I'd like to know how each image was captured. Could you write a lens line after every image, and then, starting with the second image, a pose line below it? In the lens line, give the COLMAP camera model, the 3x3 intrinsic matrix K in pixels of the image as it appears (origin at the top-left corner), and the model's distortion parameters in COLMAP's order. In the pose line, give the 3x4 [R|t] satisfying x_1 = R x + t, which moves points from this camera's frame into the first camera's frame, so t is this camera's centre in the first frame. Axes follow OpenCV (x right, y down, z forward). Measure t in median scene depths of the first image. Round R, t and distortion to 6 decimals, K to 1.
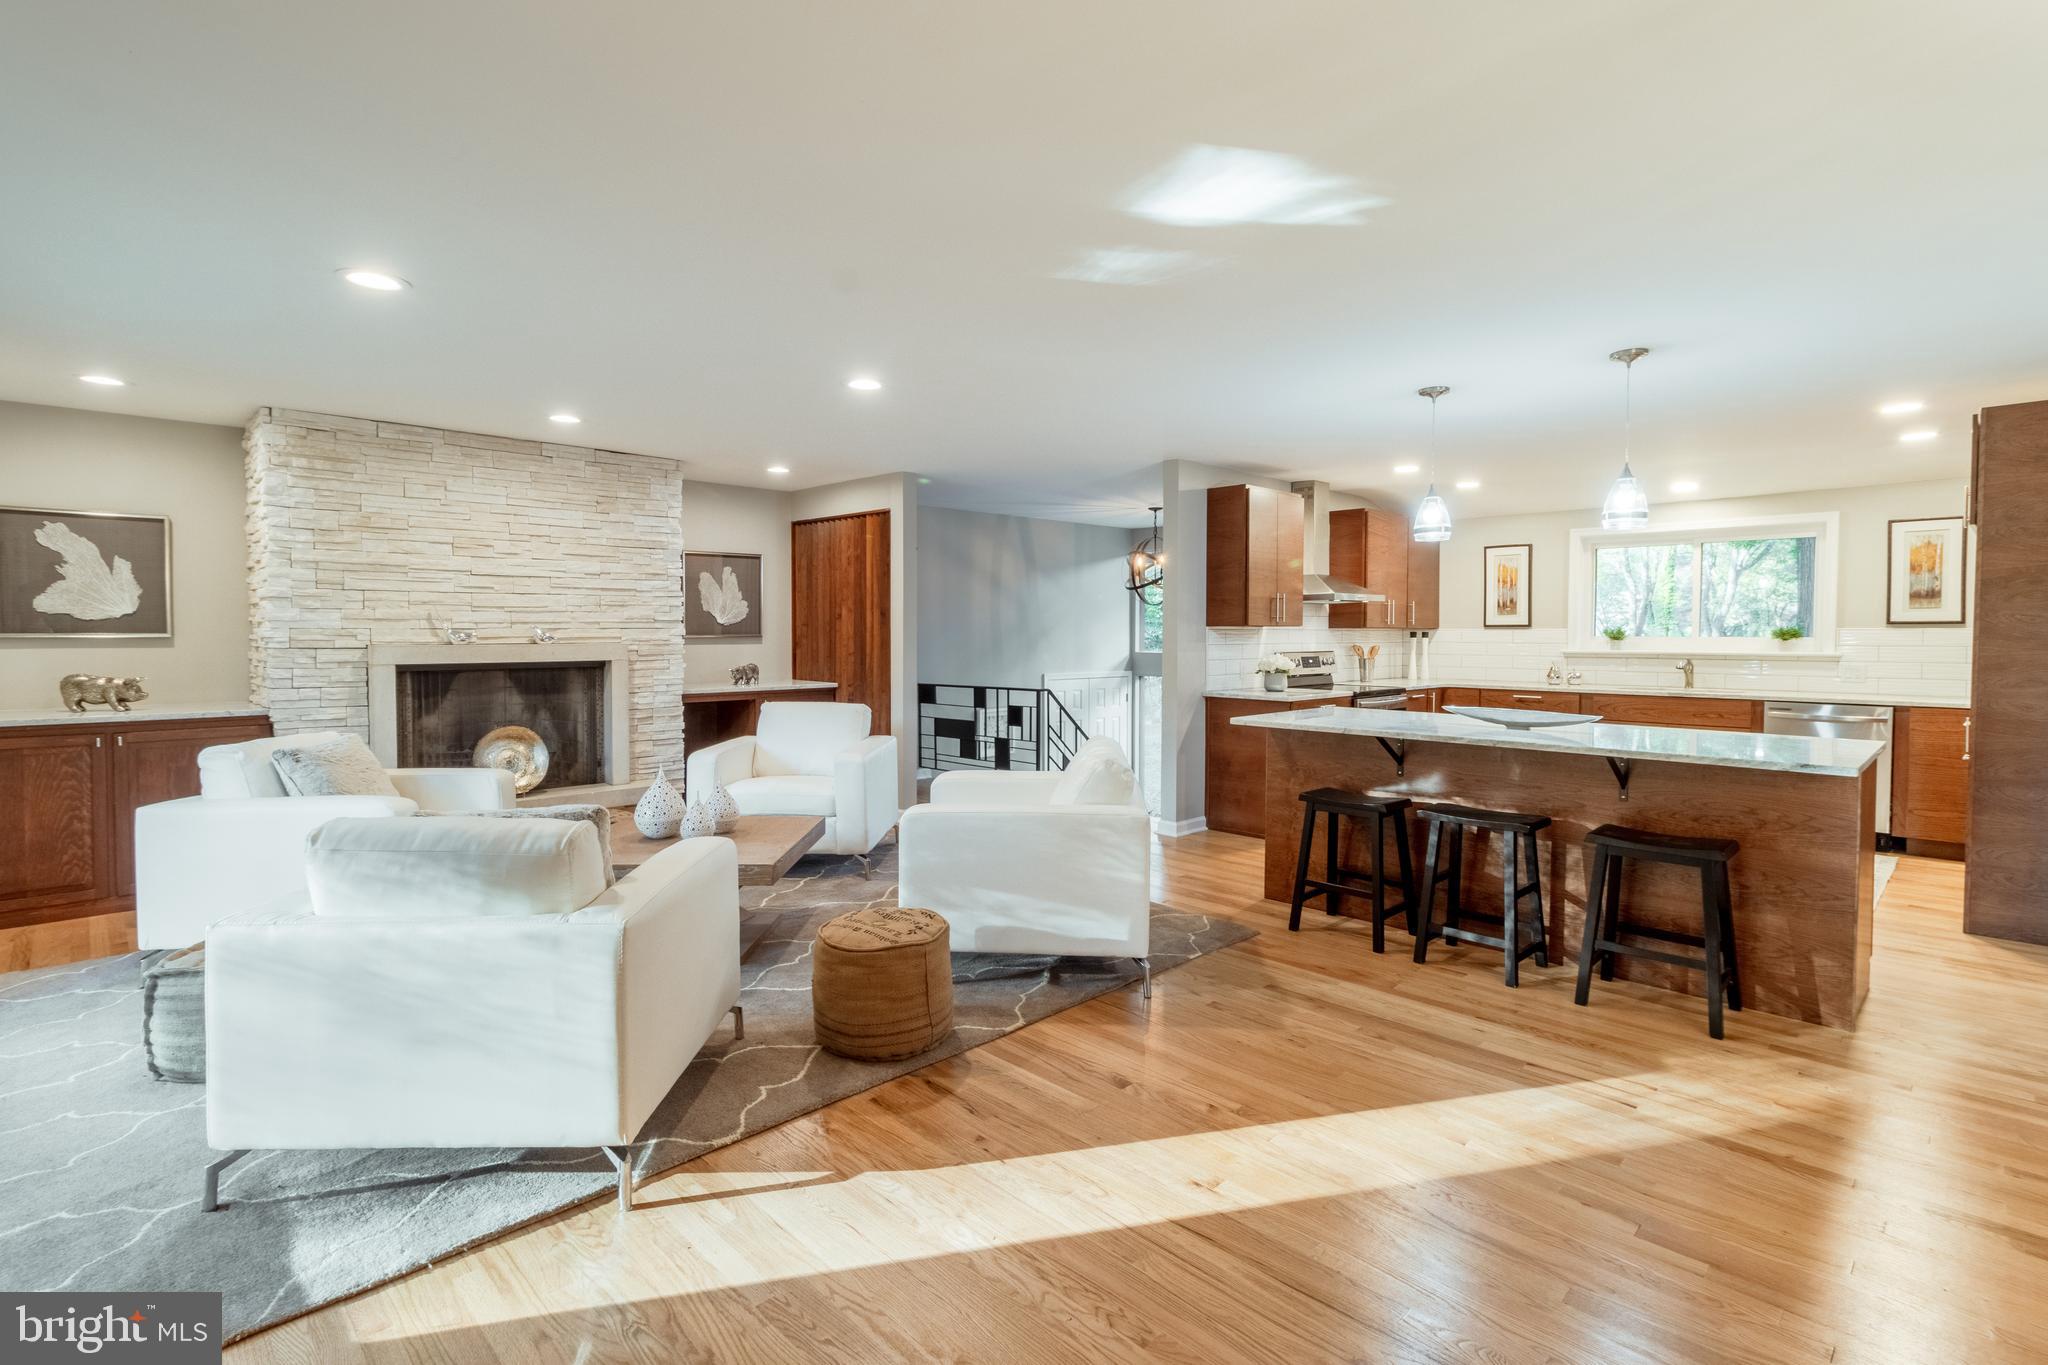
lens RADIAL K [[953.3, 0, 1026.0], [0, 953.3, 656.9], [0, 0, 1]] dist [-0.000230, 0.002406]
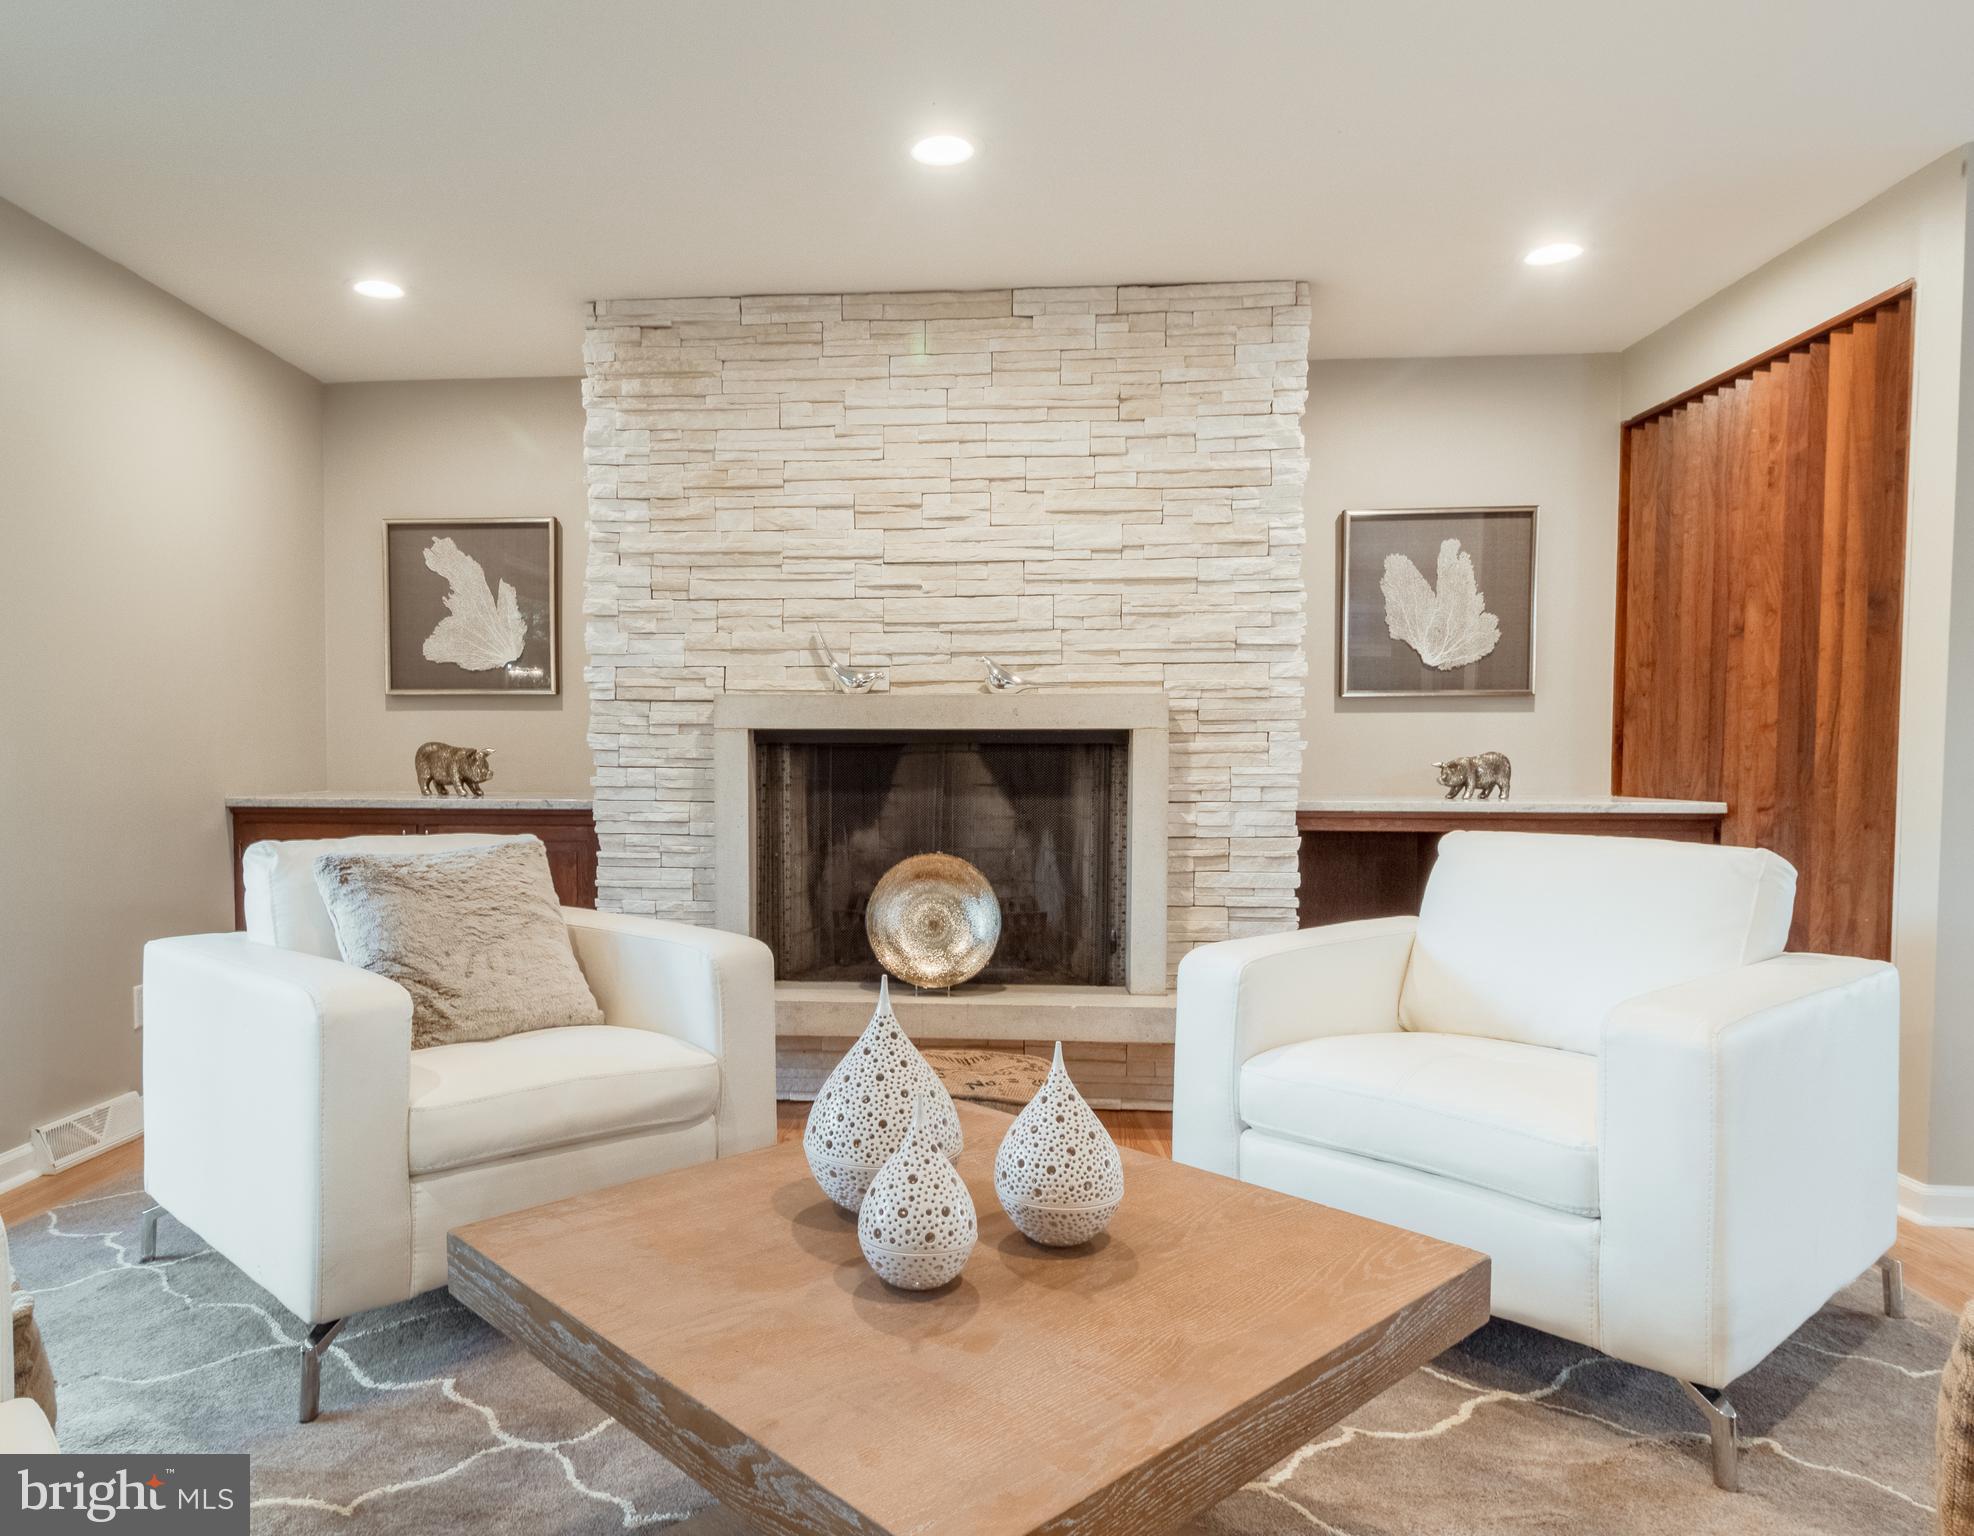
lens RADIAL K [[1254.9, 0, 877.5], [0, 1254.9, 813.7], [0, 0, 1]] dist [0.007916, -0.003444]
pose [[0.663485, 0.031366, -0.747532, -0.053581], [-0.022021, 0.999507, 0.022393, 0.033885], [0.747865, 0.001603, 0.663849, 0.488662]]
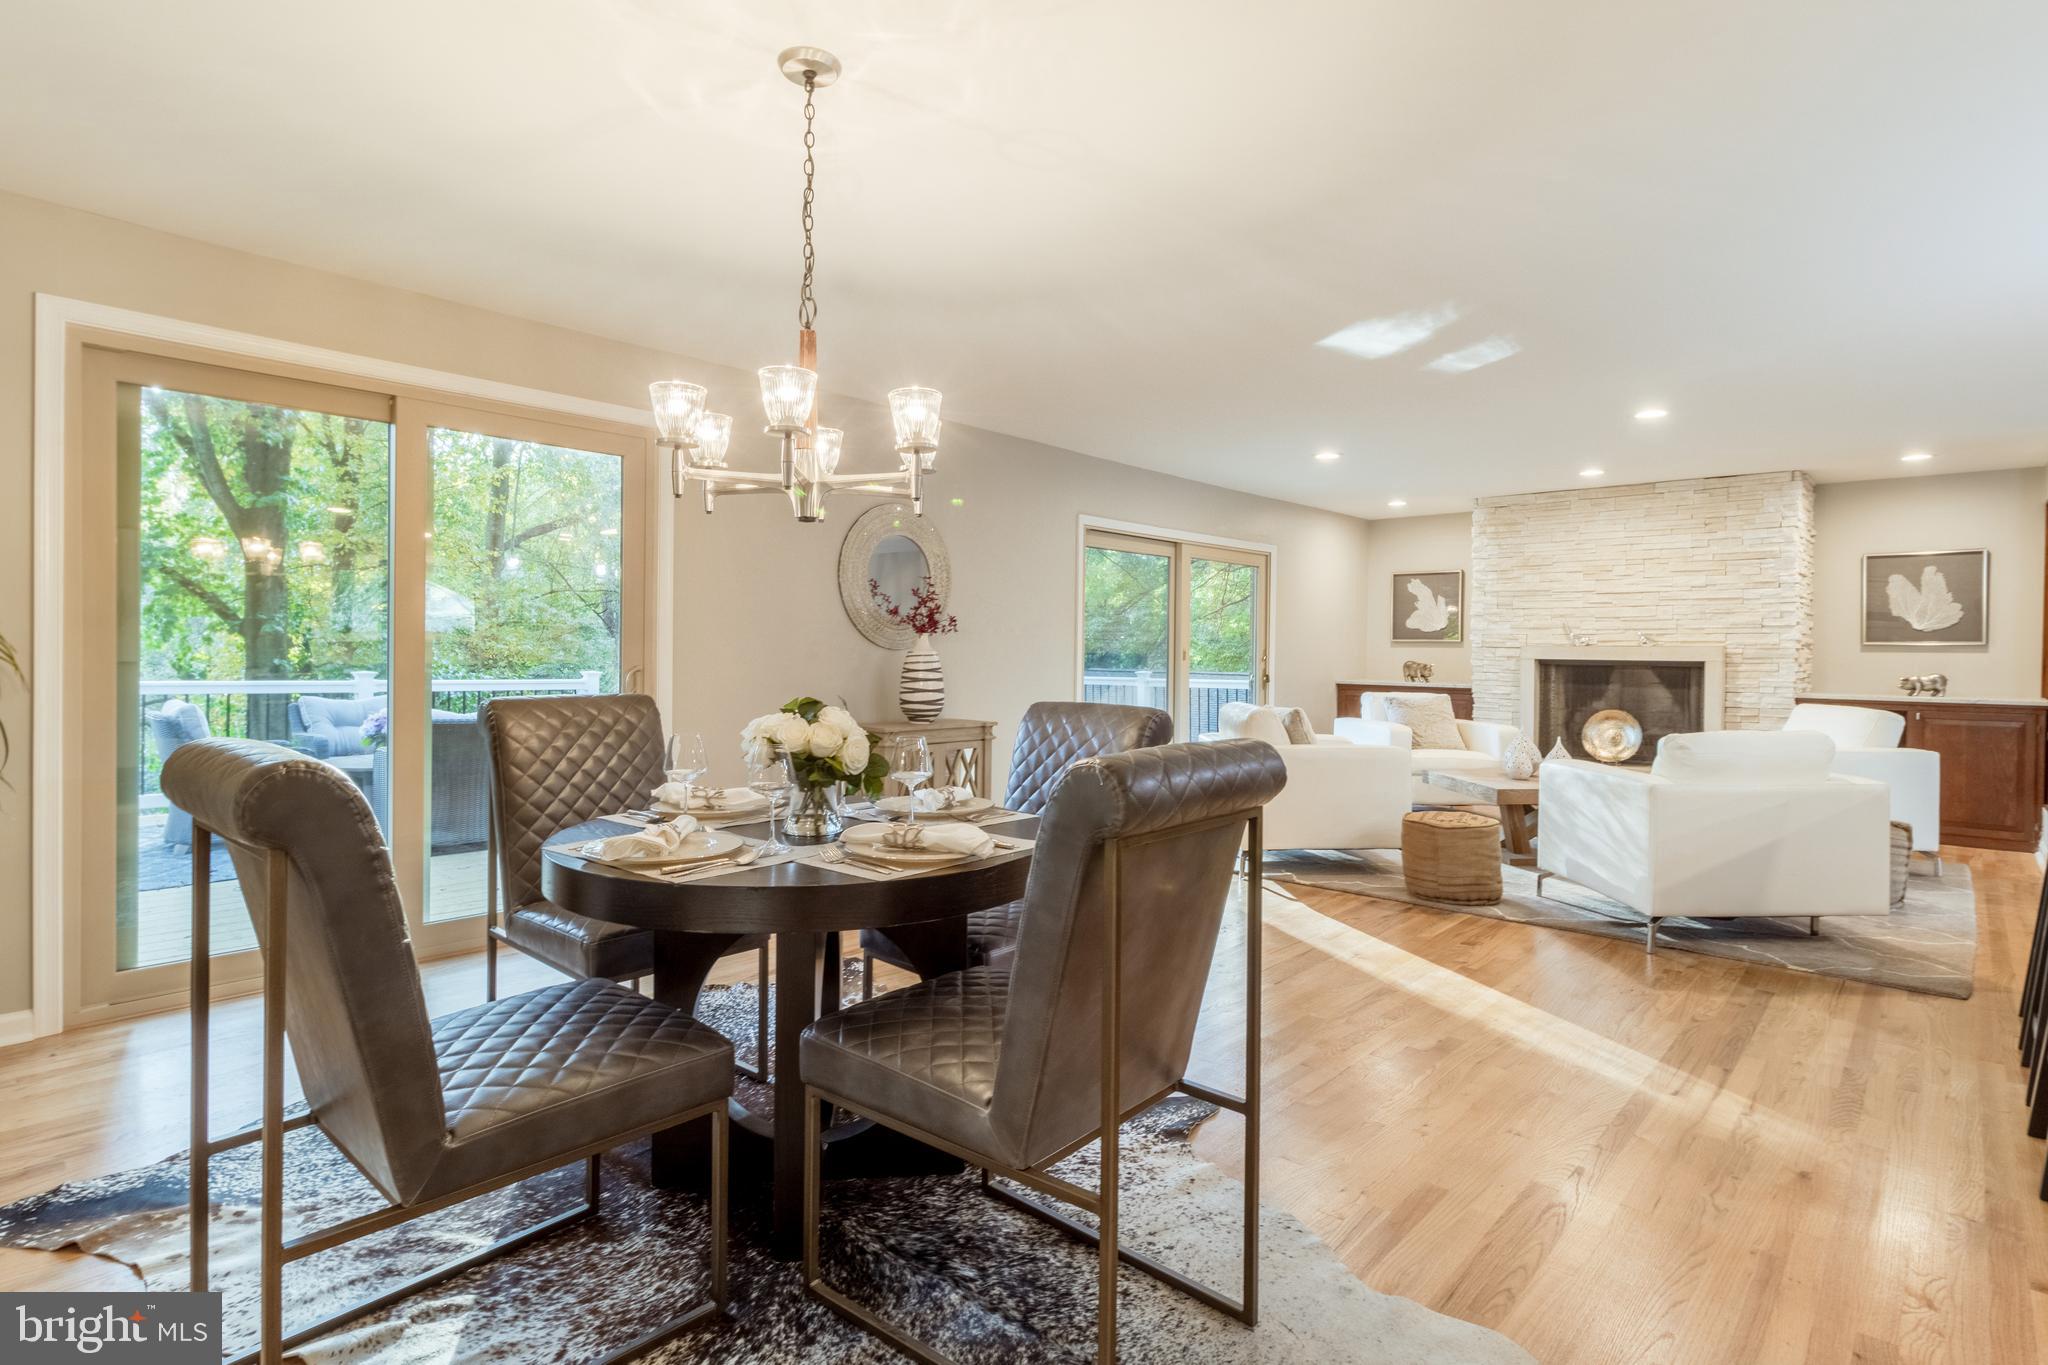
lens RADIAL K [[1011.4, 0, 1010.6], [0, 1011.4, 656.7], [0, 0, 1]] dist [-0.019944, -0.000453]
pose [[0.031917, 0.005075, -0.999478, 0.723832], [-0.040307, 0.999180, 0.003787, 0.026709], [0.998677, 0.040165, 0.032096, 0.131504]]
